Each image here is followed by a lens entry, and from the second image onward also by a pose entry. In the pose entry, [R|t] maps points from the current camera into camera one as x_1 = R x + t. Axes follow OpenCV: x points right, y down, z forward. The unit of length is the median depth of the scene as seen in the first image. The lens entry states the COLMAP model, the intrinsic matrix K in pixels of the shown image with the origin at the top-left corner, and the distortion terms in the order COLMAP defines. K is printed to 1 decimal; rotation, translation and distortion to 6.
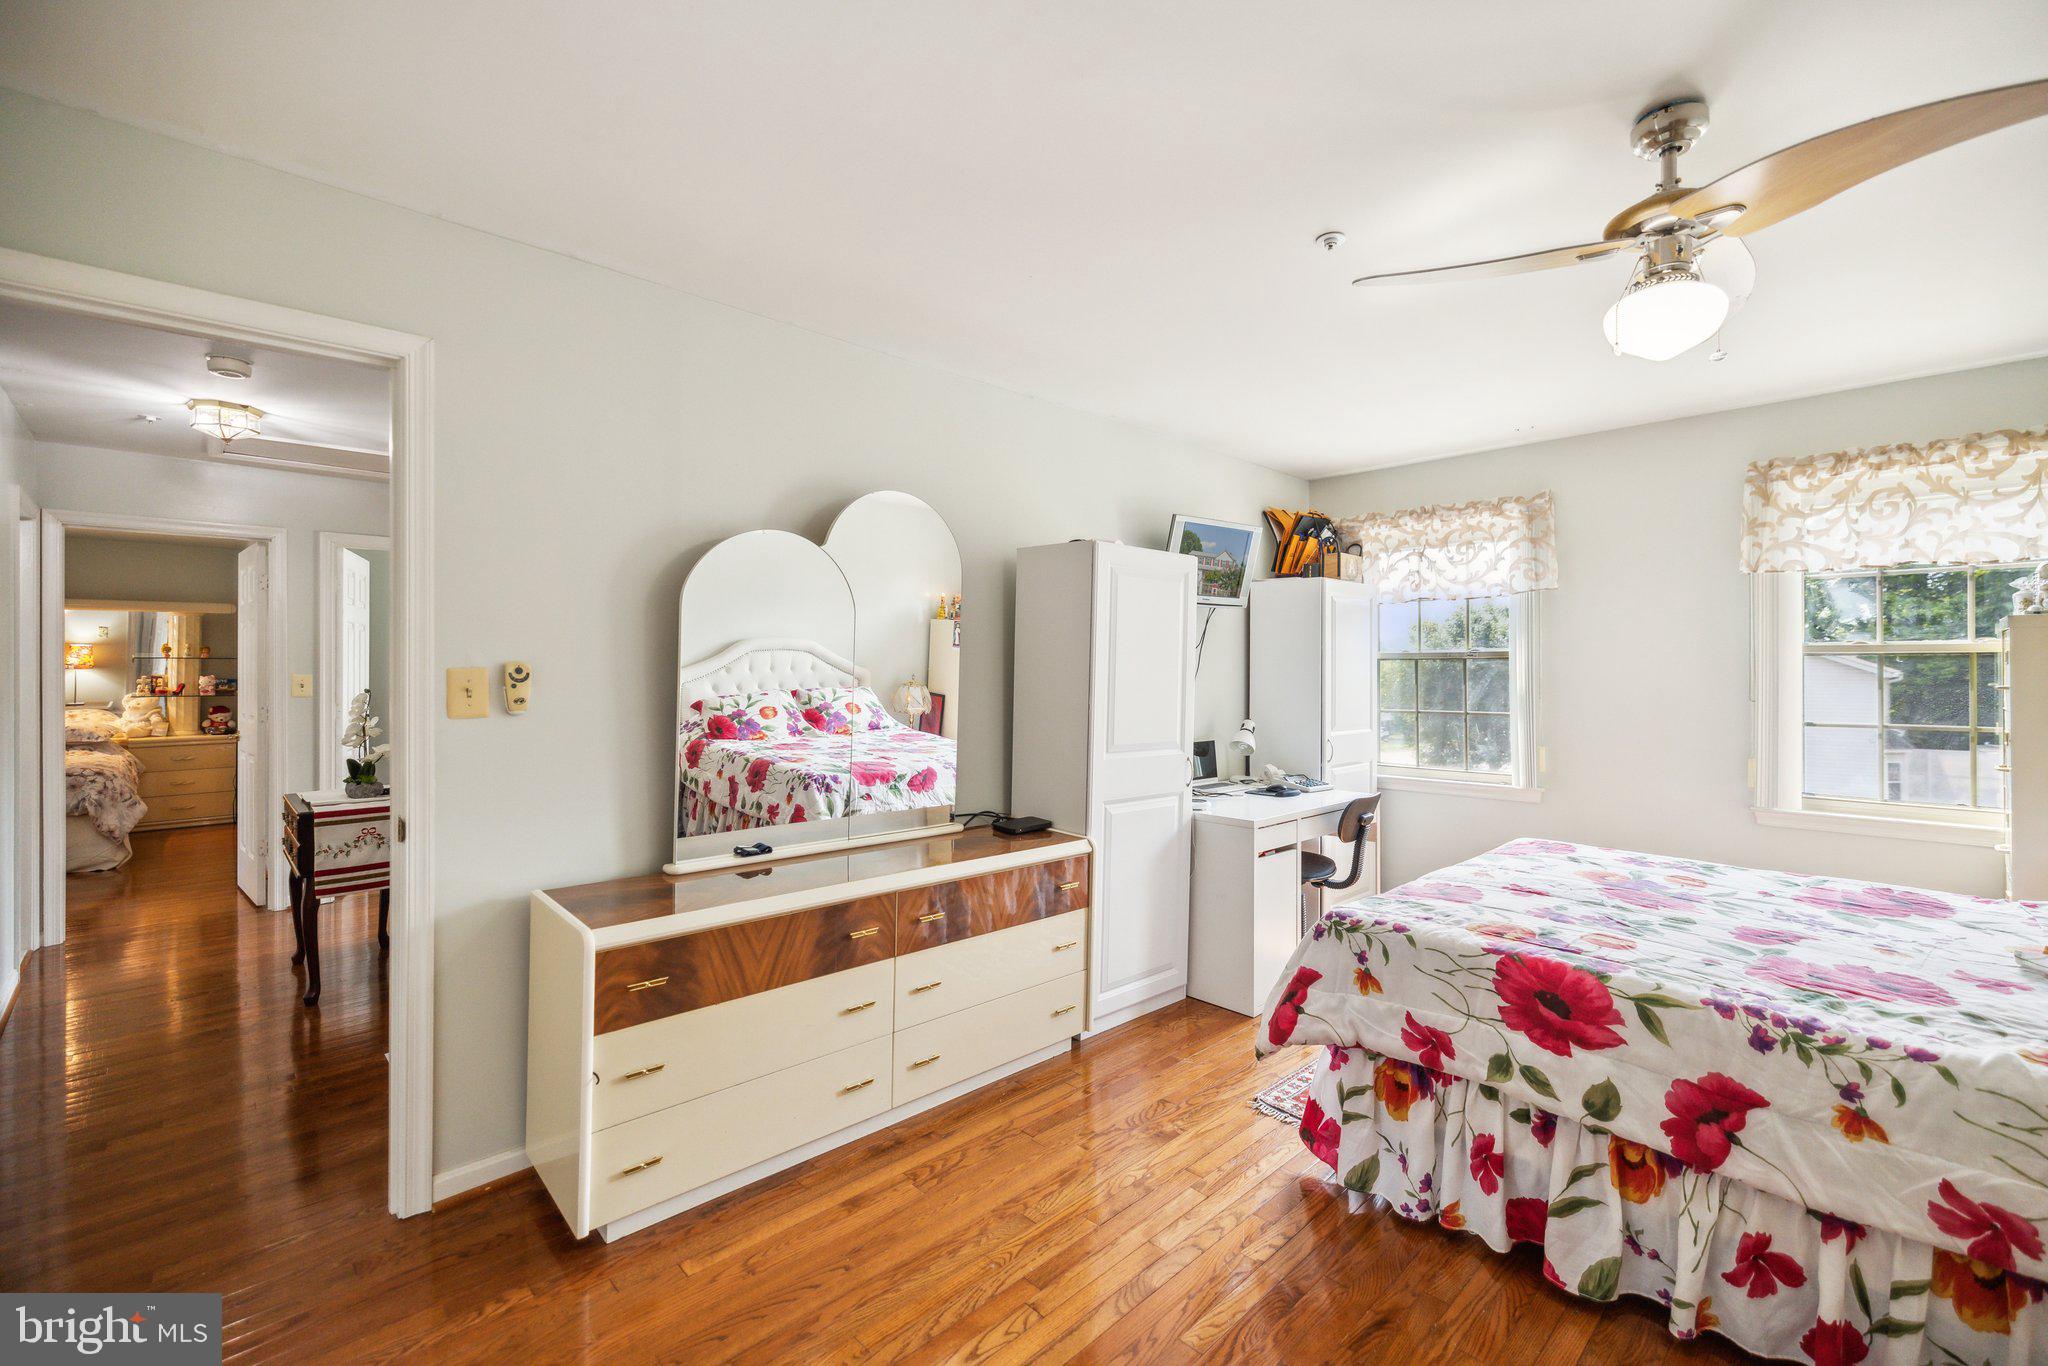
lens RADIAL K [[879.3, 0, 1037.0], [0, 879.3, 672.0], [0, 0, 1]] dist [0.003154, 0.001946]
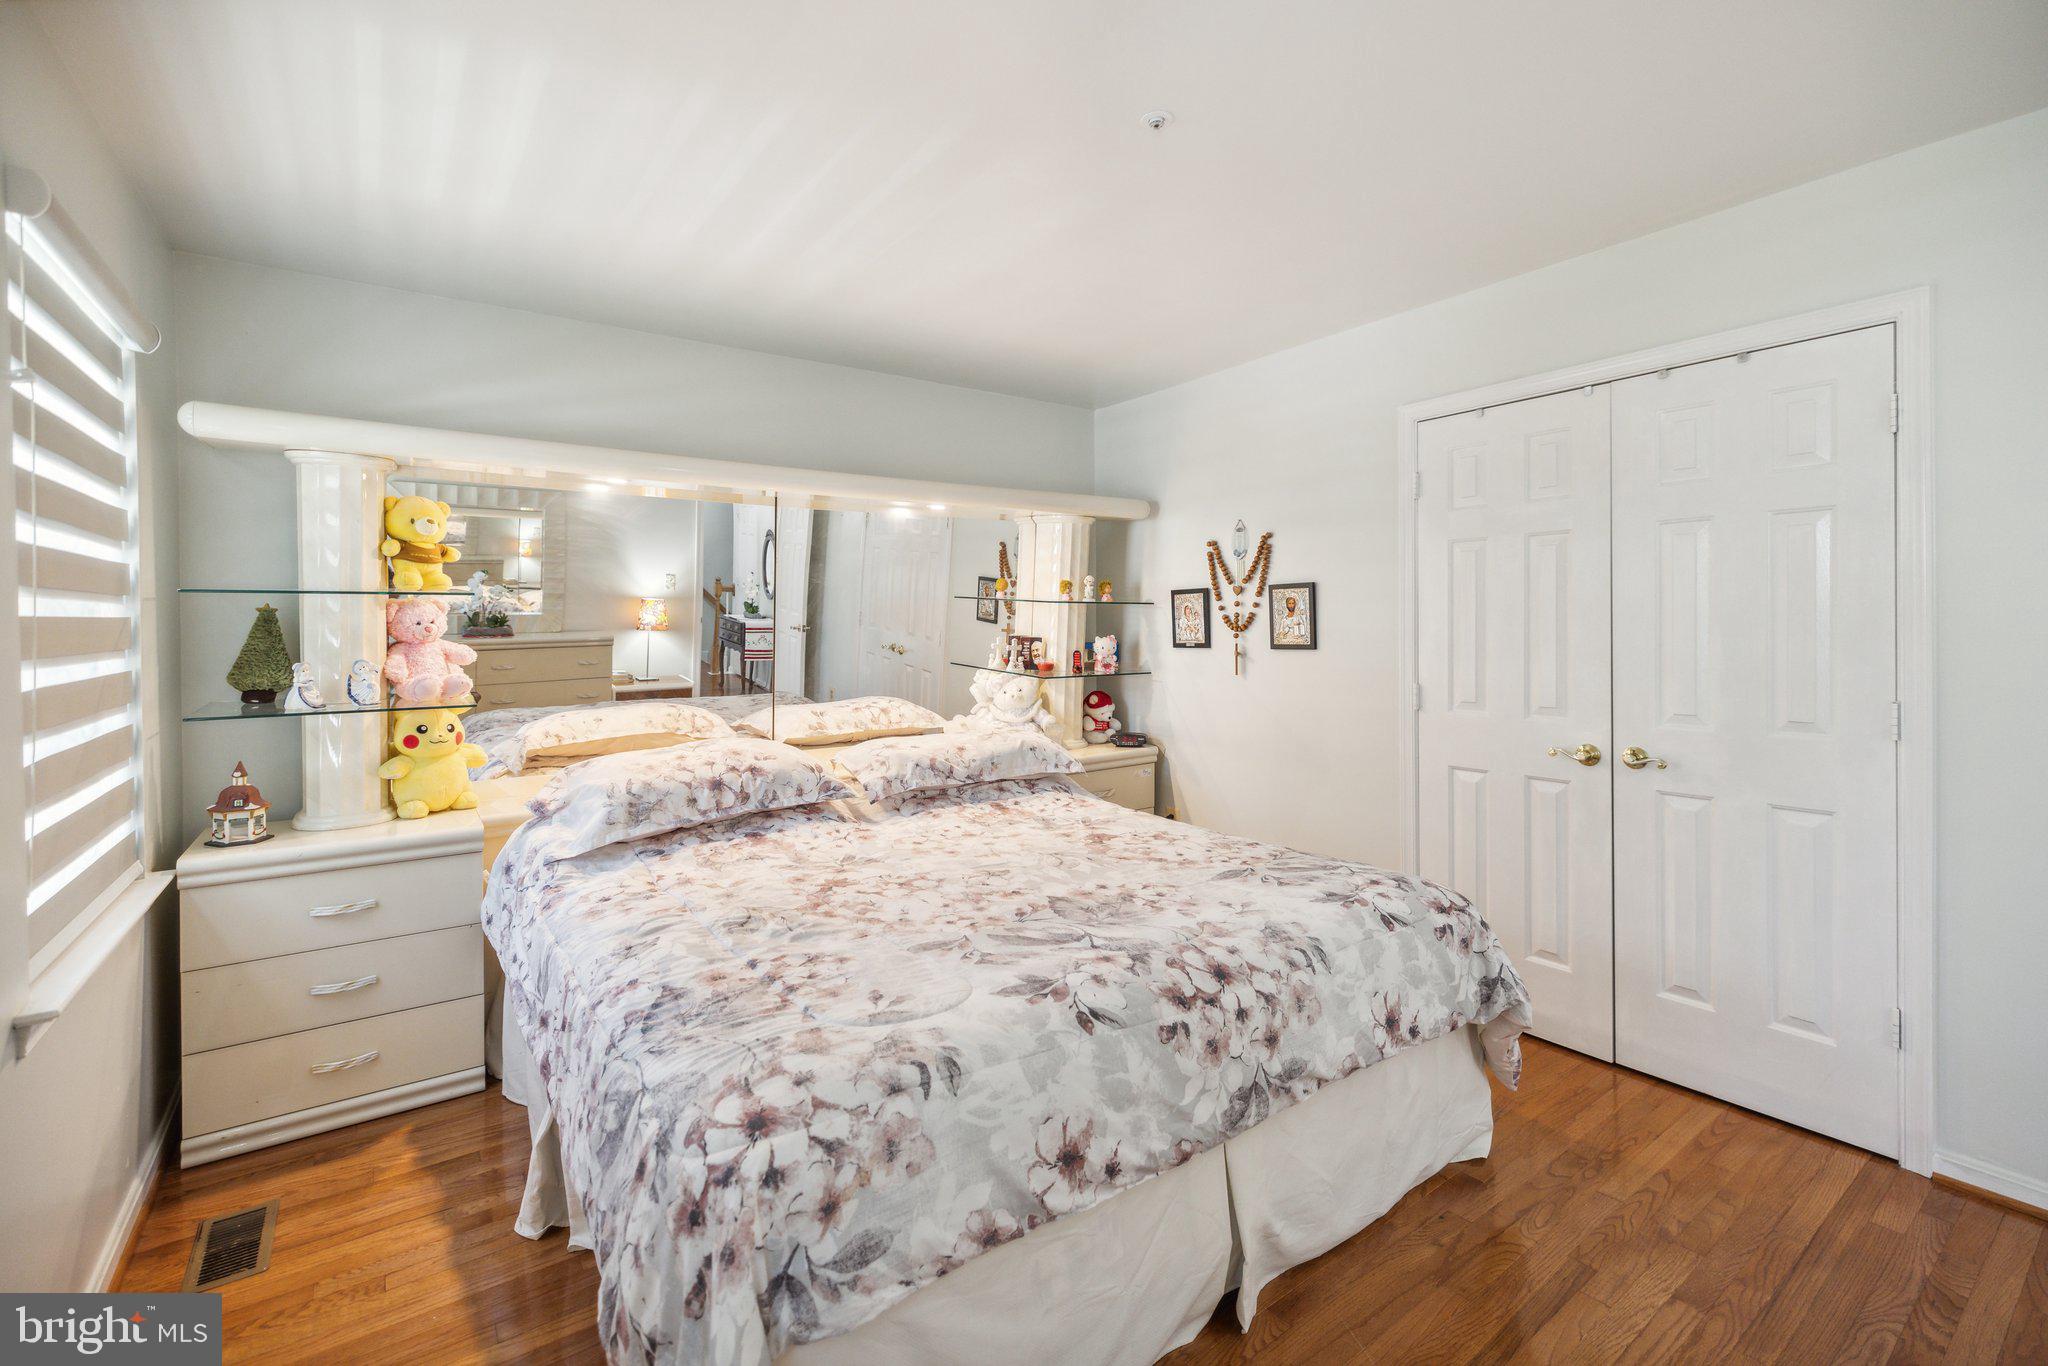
lens RADIAL K [[879.3, 0, 999.8], [0, 879.3, 653.2], [0, 0, 1]] dist [0.003154, 0.001946]
pose [[0.987592, -0.008935, -0.156784, -0.935646], [0.012502, 0.999685, 0.021778, 0.001922], [0.156540, -0.023468, 0.987393, 0.473477]]
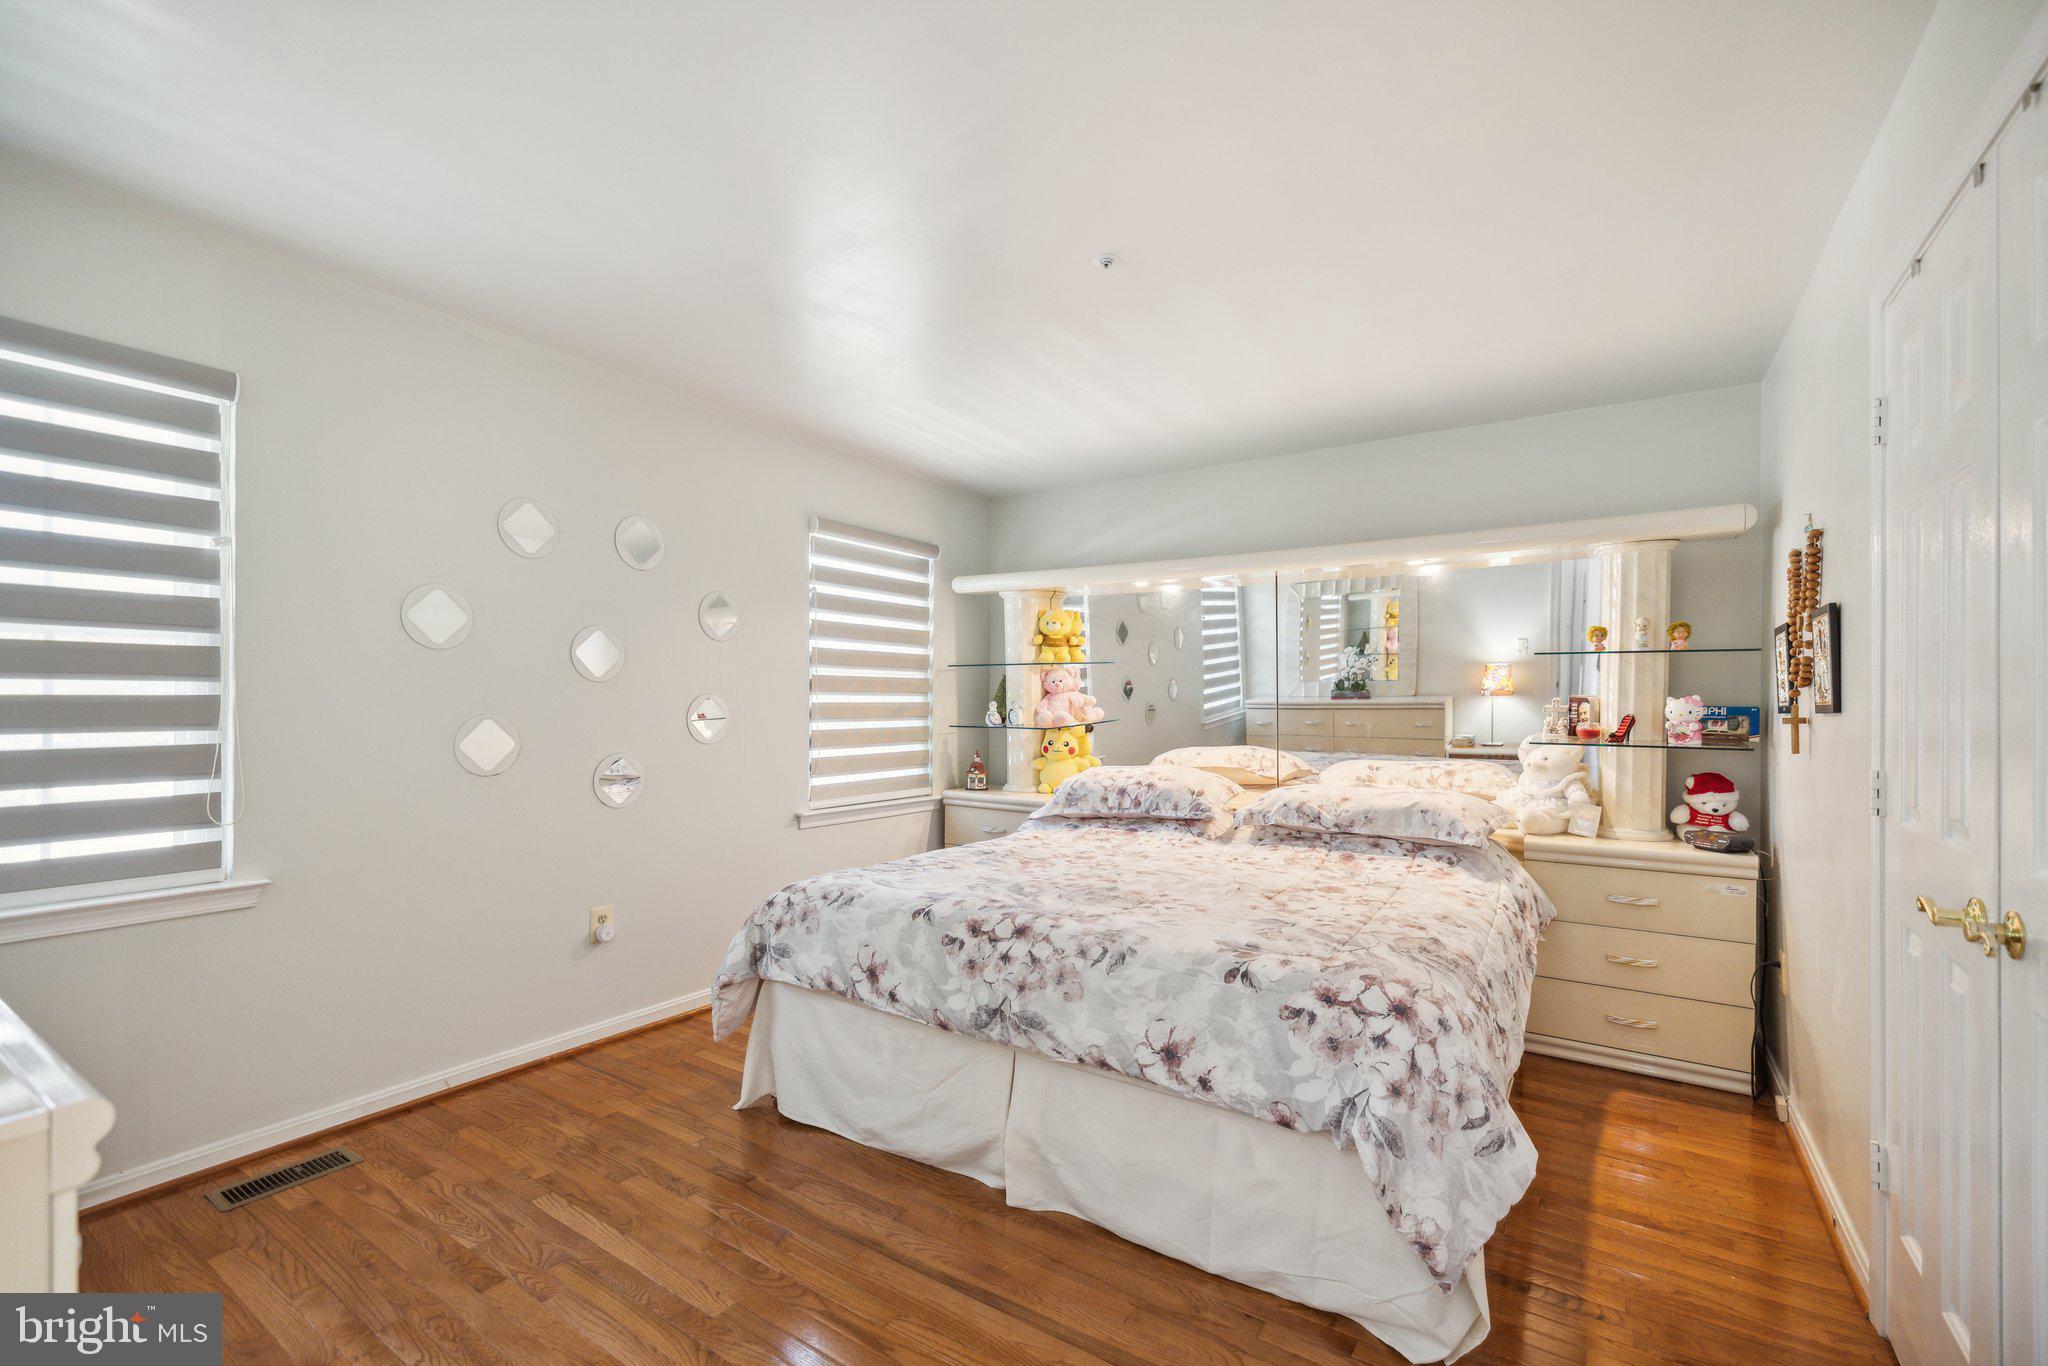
lens RADIAL K [[879.3, 0, 1028.8], [0, 879.3, 693.5], [0, 0, 1]] dist [0.003154, 0.001946]
pose [[0.216489, -0.013862, -0.976187, -0.627210], [-0.013354, 0.999764, -0.017158, 0.013804], [0.976194, 0.016750, 0.216253, 0.637156]]
